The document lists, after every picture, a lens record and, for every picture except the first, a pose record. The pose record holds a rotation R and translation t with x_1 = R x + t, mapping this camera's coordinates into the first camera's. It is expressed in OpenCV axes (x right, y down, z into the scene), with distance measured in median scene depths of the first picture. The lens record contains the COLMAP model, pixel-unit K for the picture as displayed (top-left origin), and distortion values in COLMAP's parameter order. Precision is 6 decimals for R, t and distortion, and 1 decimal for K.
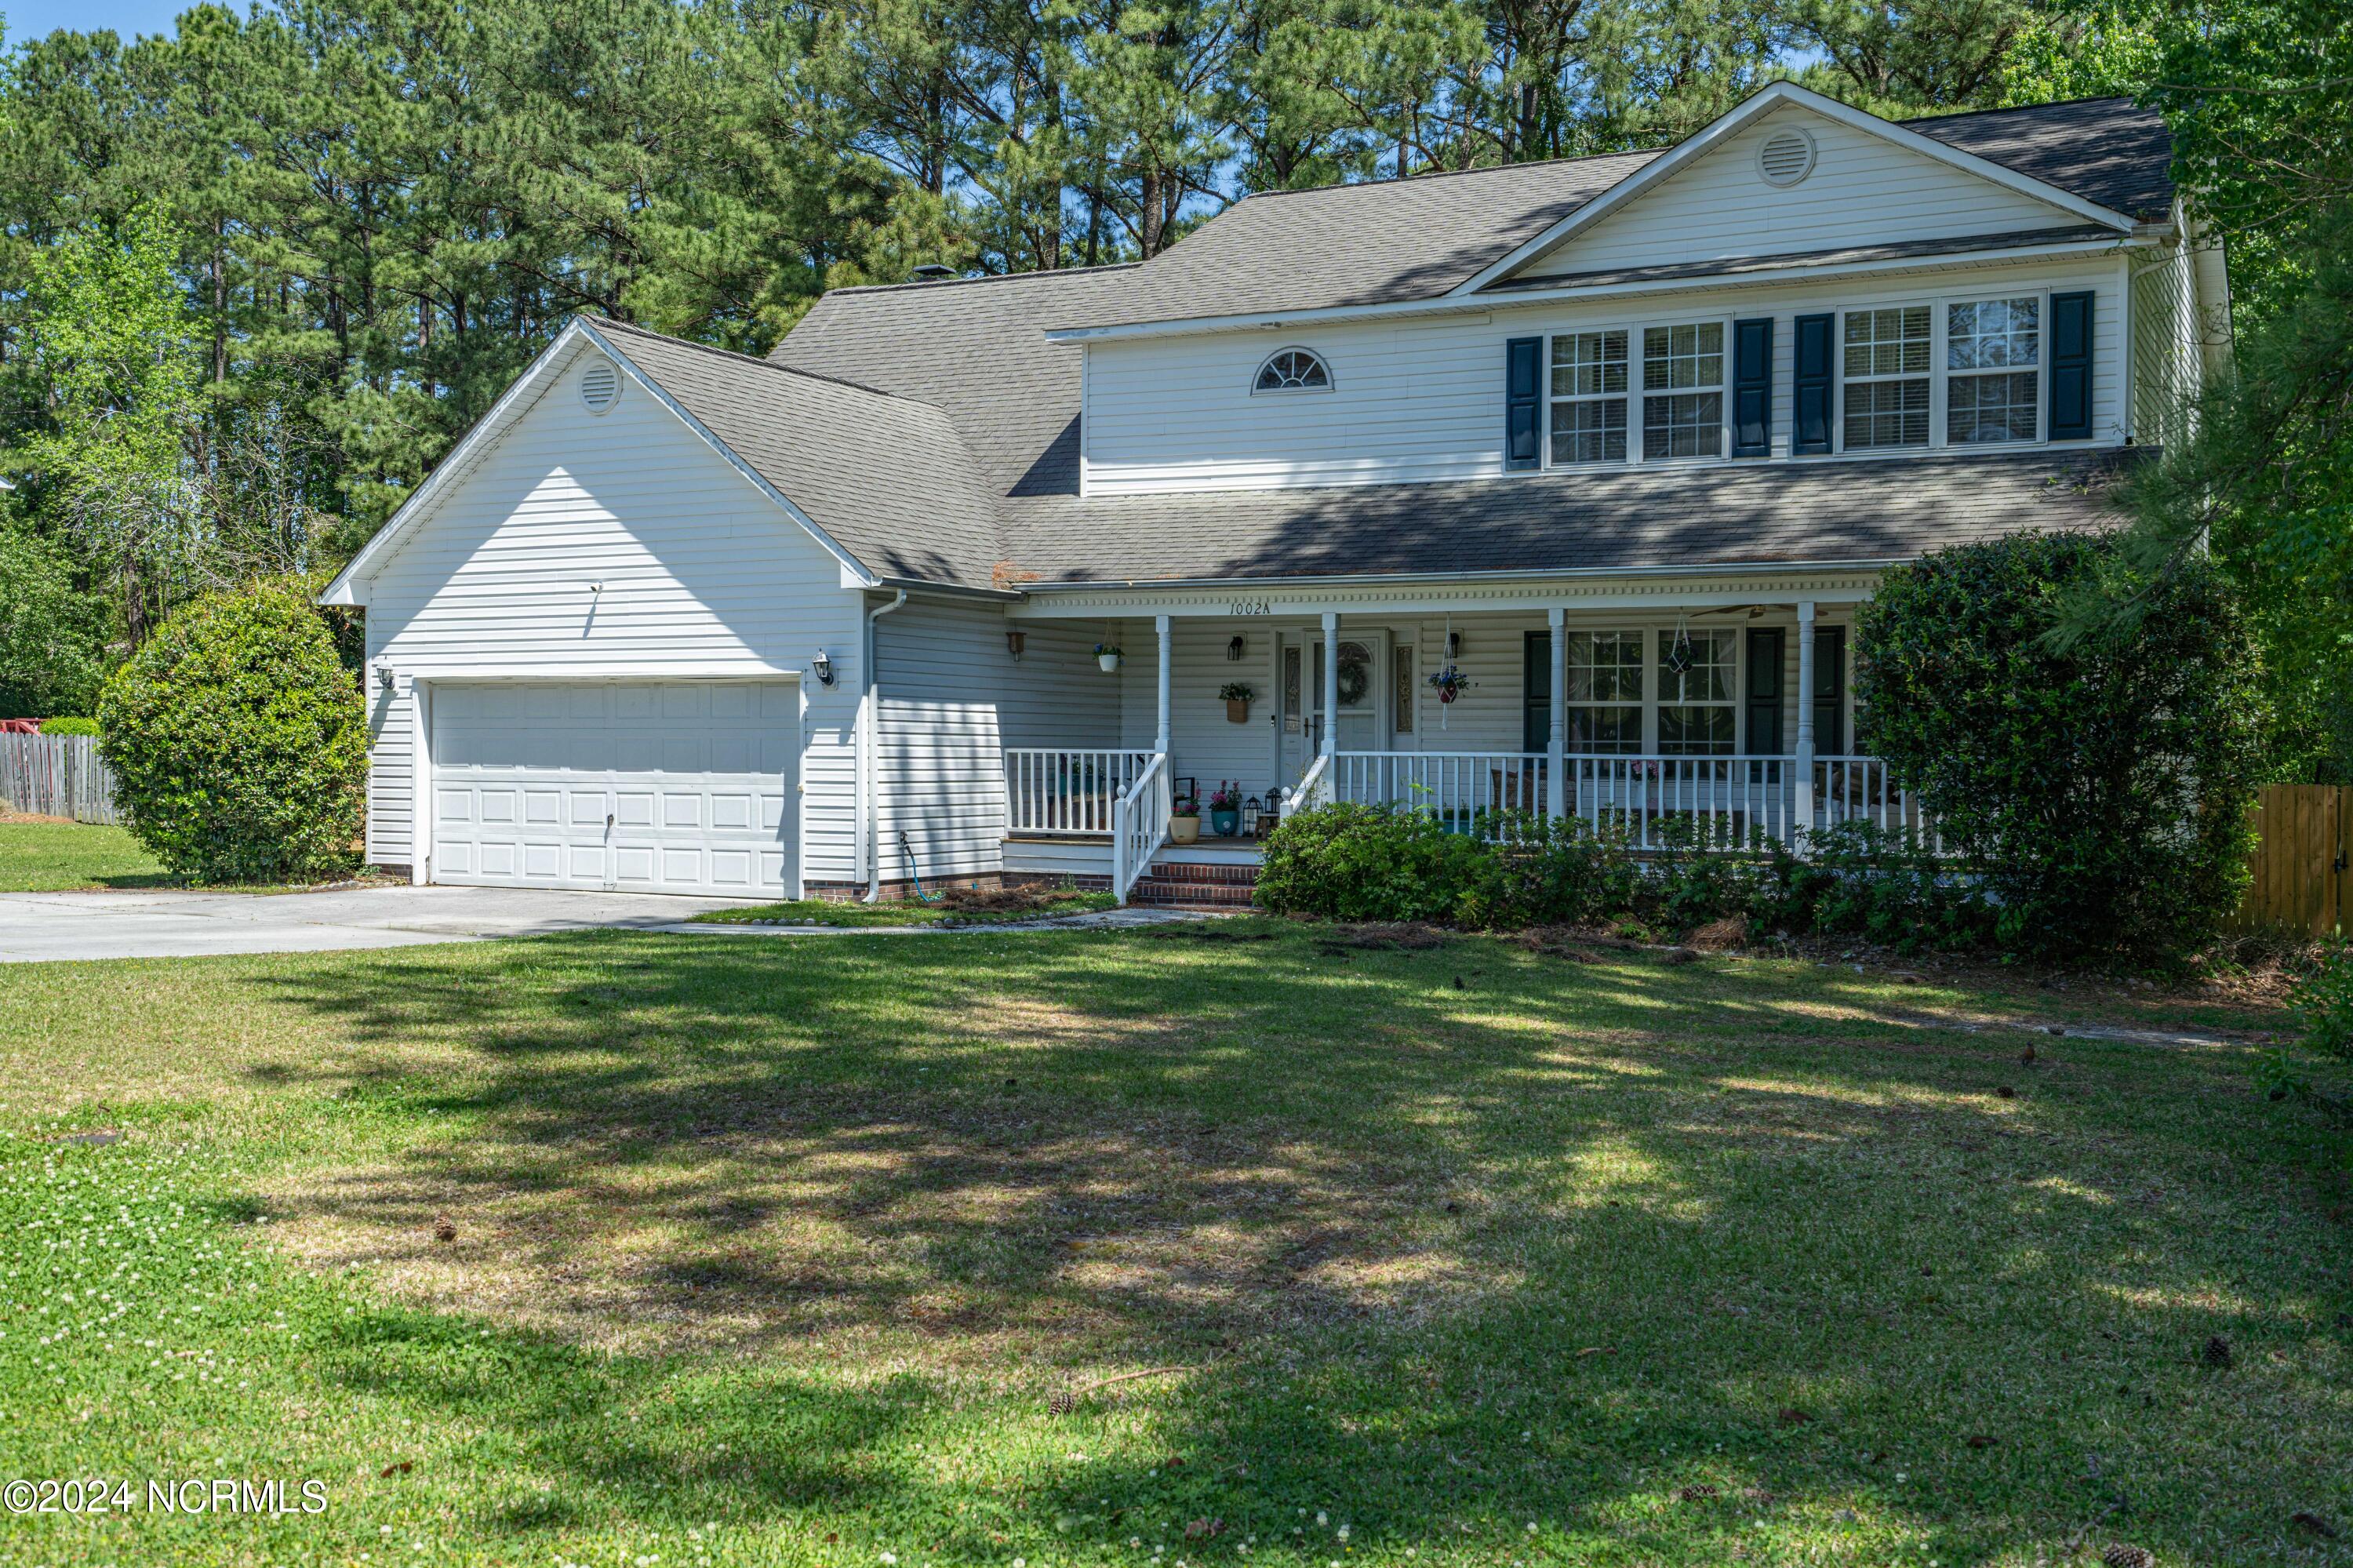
lens RADIAL K [[2366.1, 0, 1184.1], [0, 2366.1, 782.0], [0, 0, 1]] dist [0.000917, 0.000000]
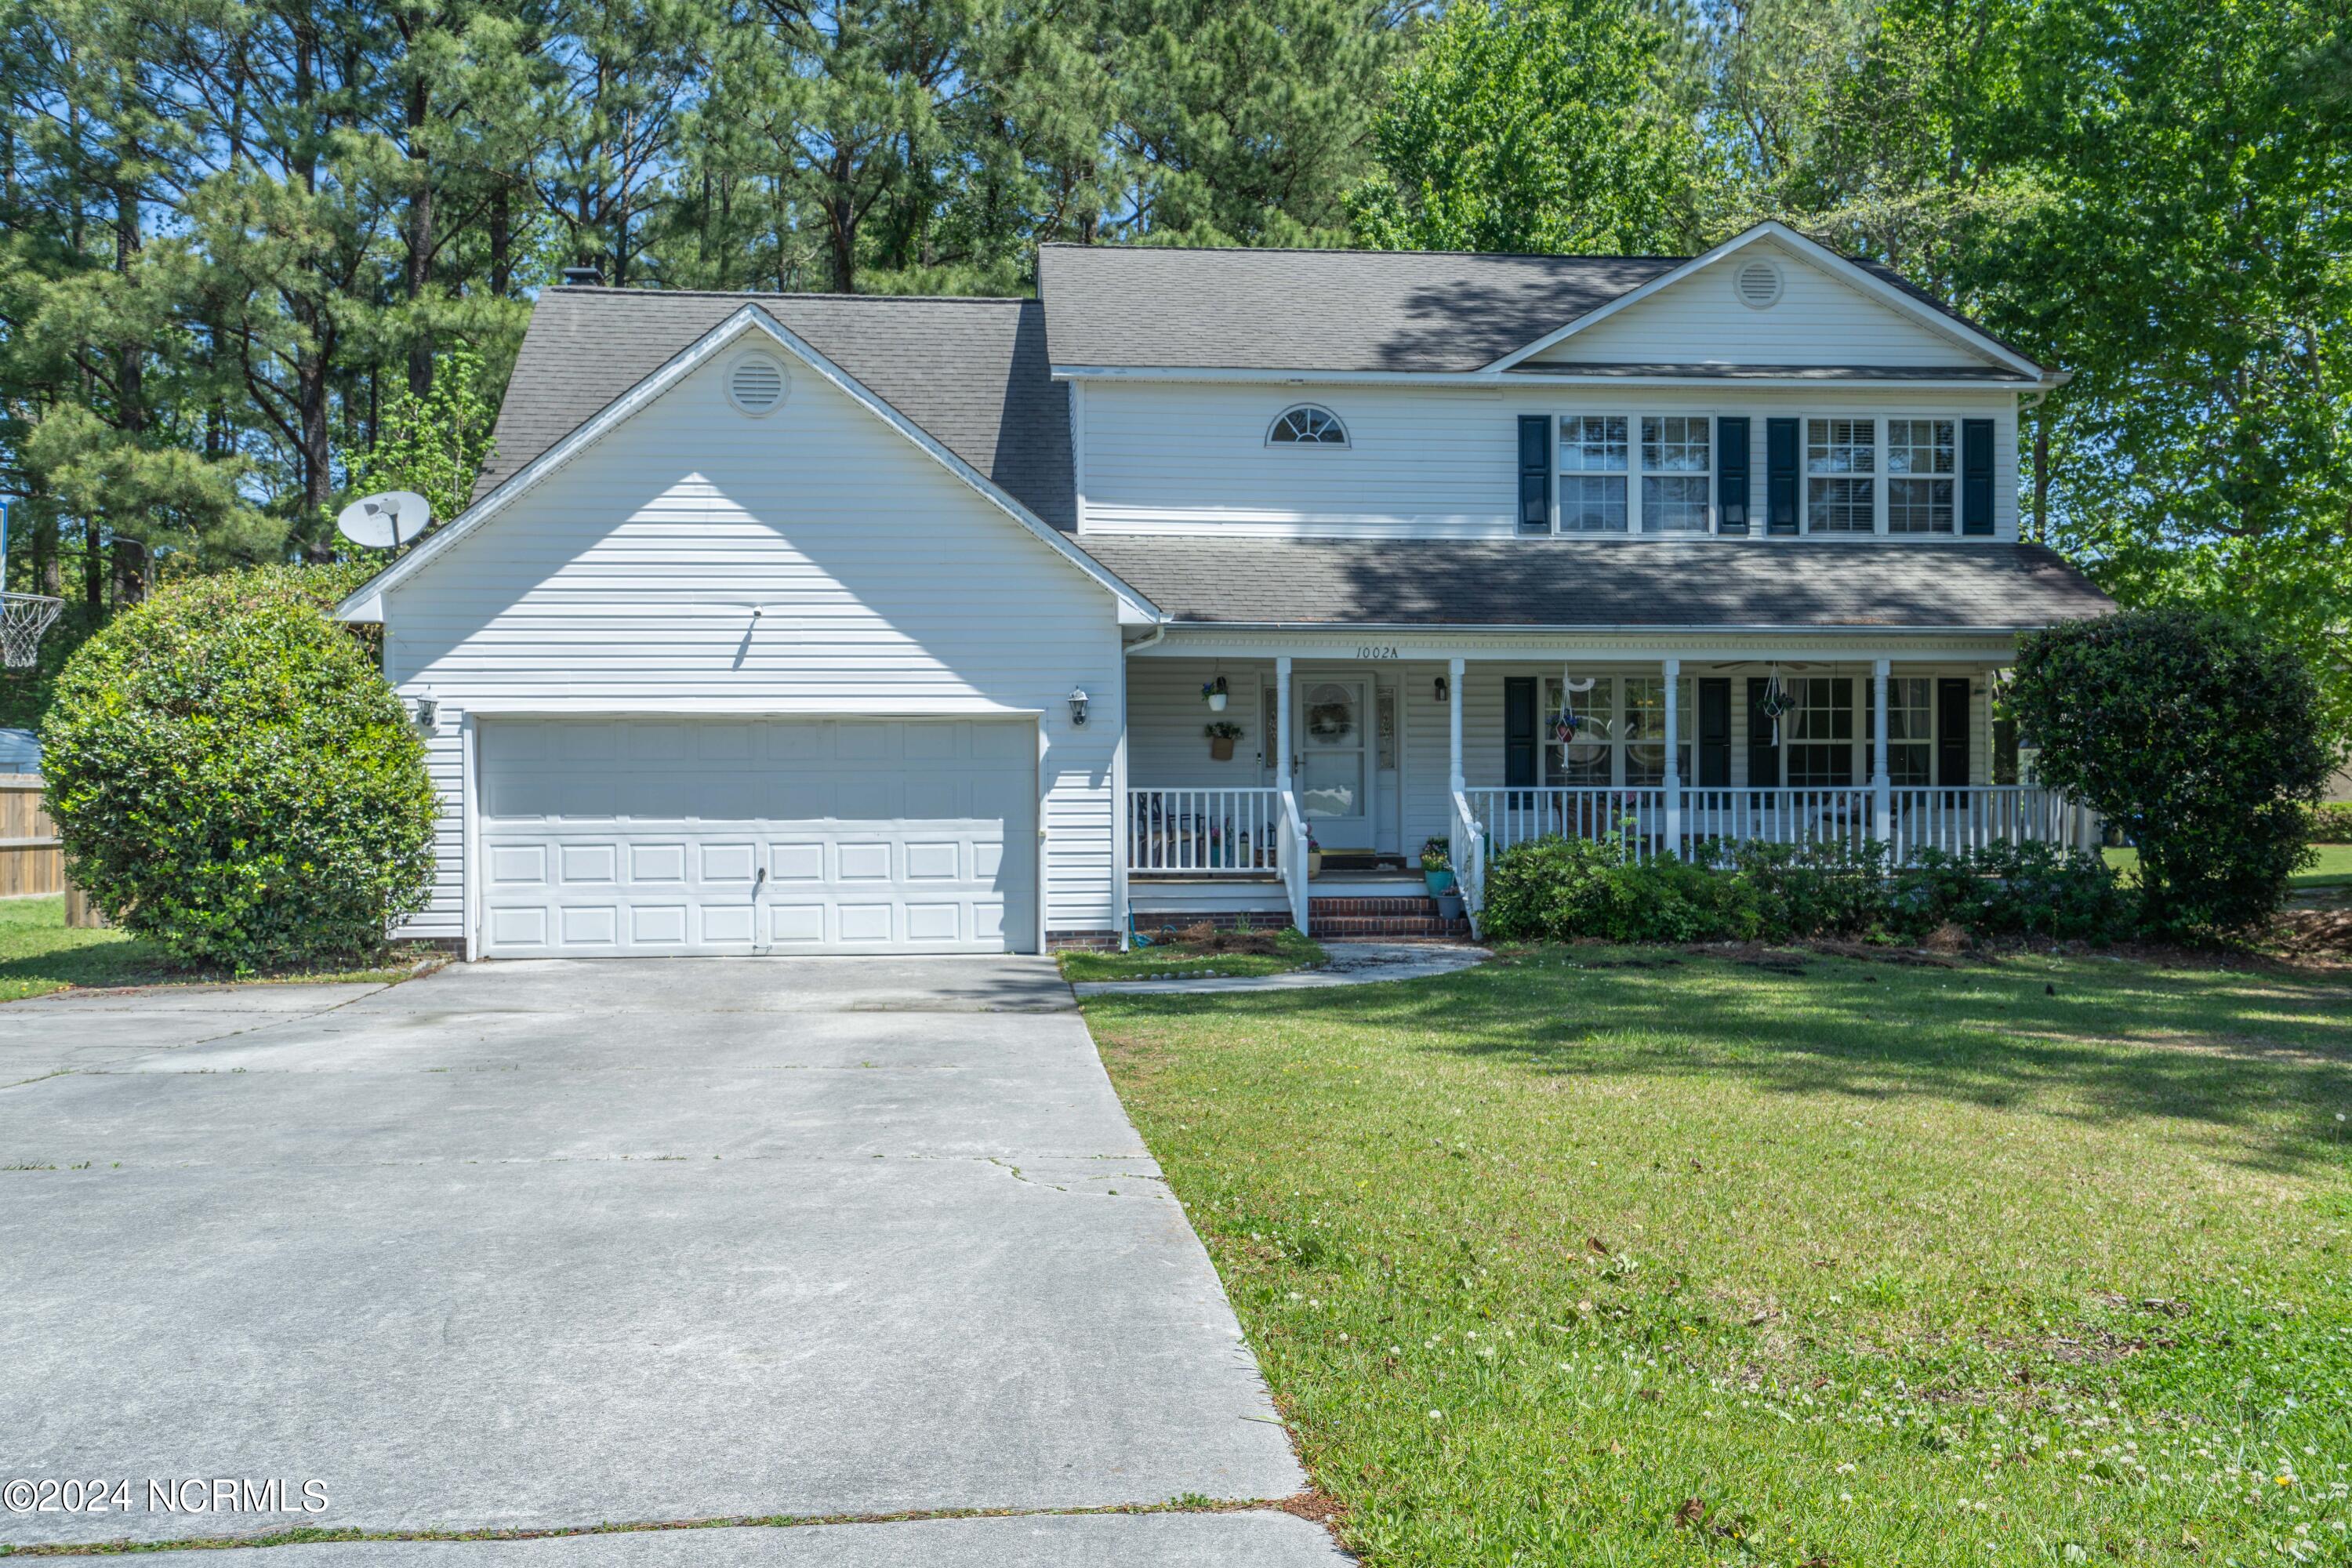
lens RADIAL K [[2144.1, 0, 1175.0], [0, 2144.1, 799.1], [0, 0, 1]] dist [0.006047, 0.000000]
pose [[0.837018, -0.015929, 0.546943, -0.559954], [0.015801, 0.999863, 0.004939, -0.013987], [-0.546947, 0.004508, 0.837155, 0.245573]]
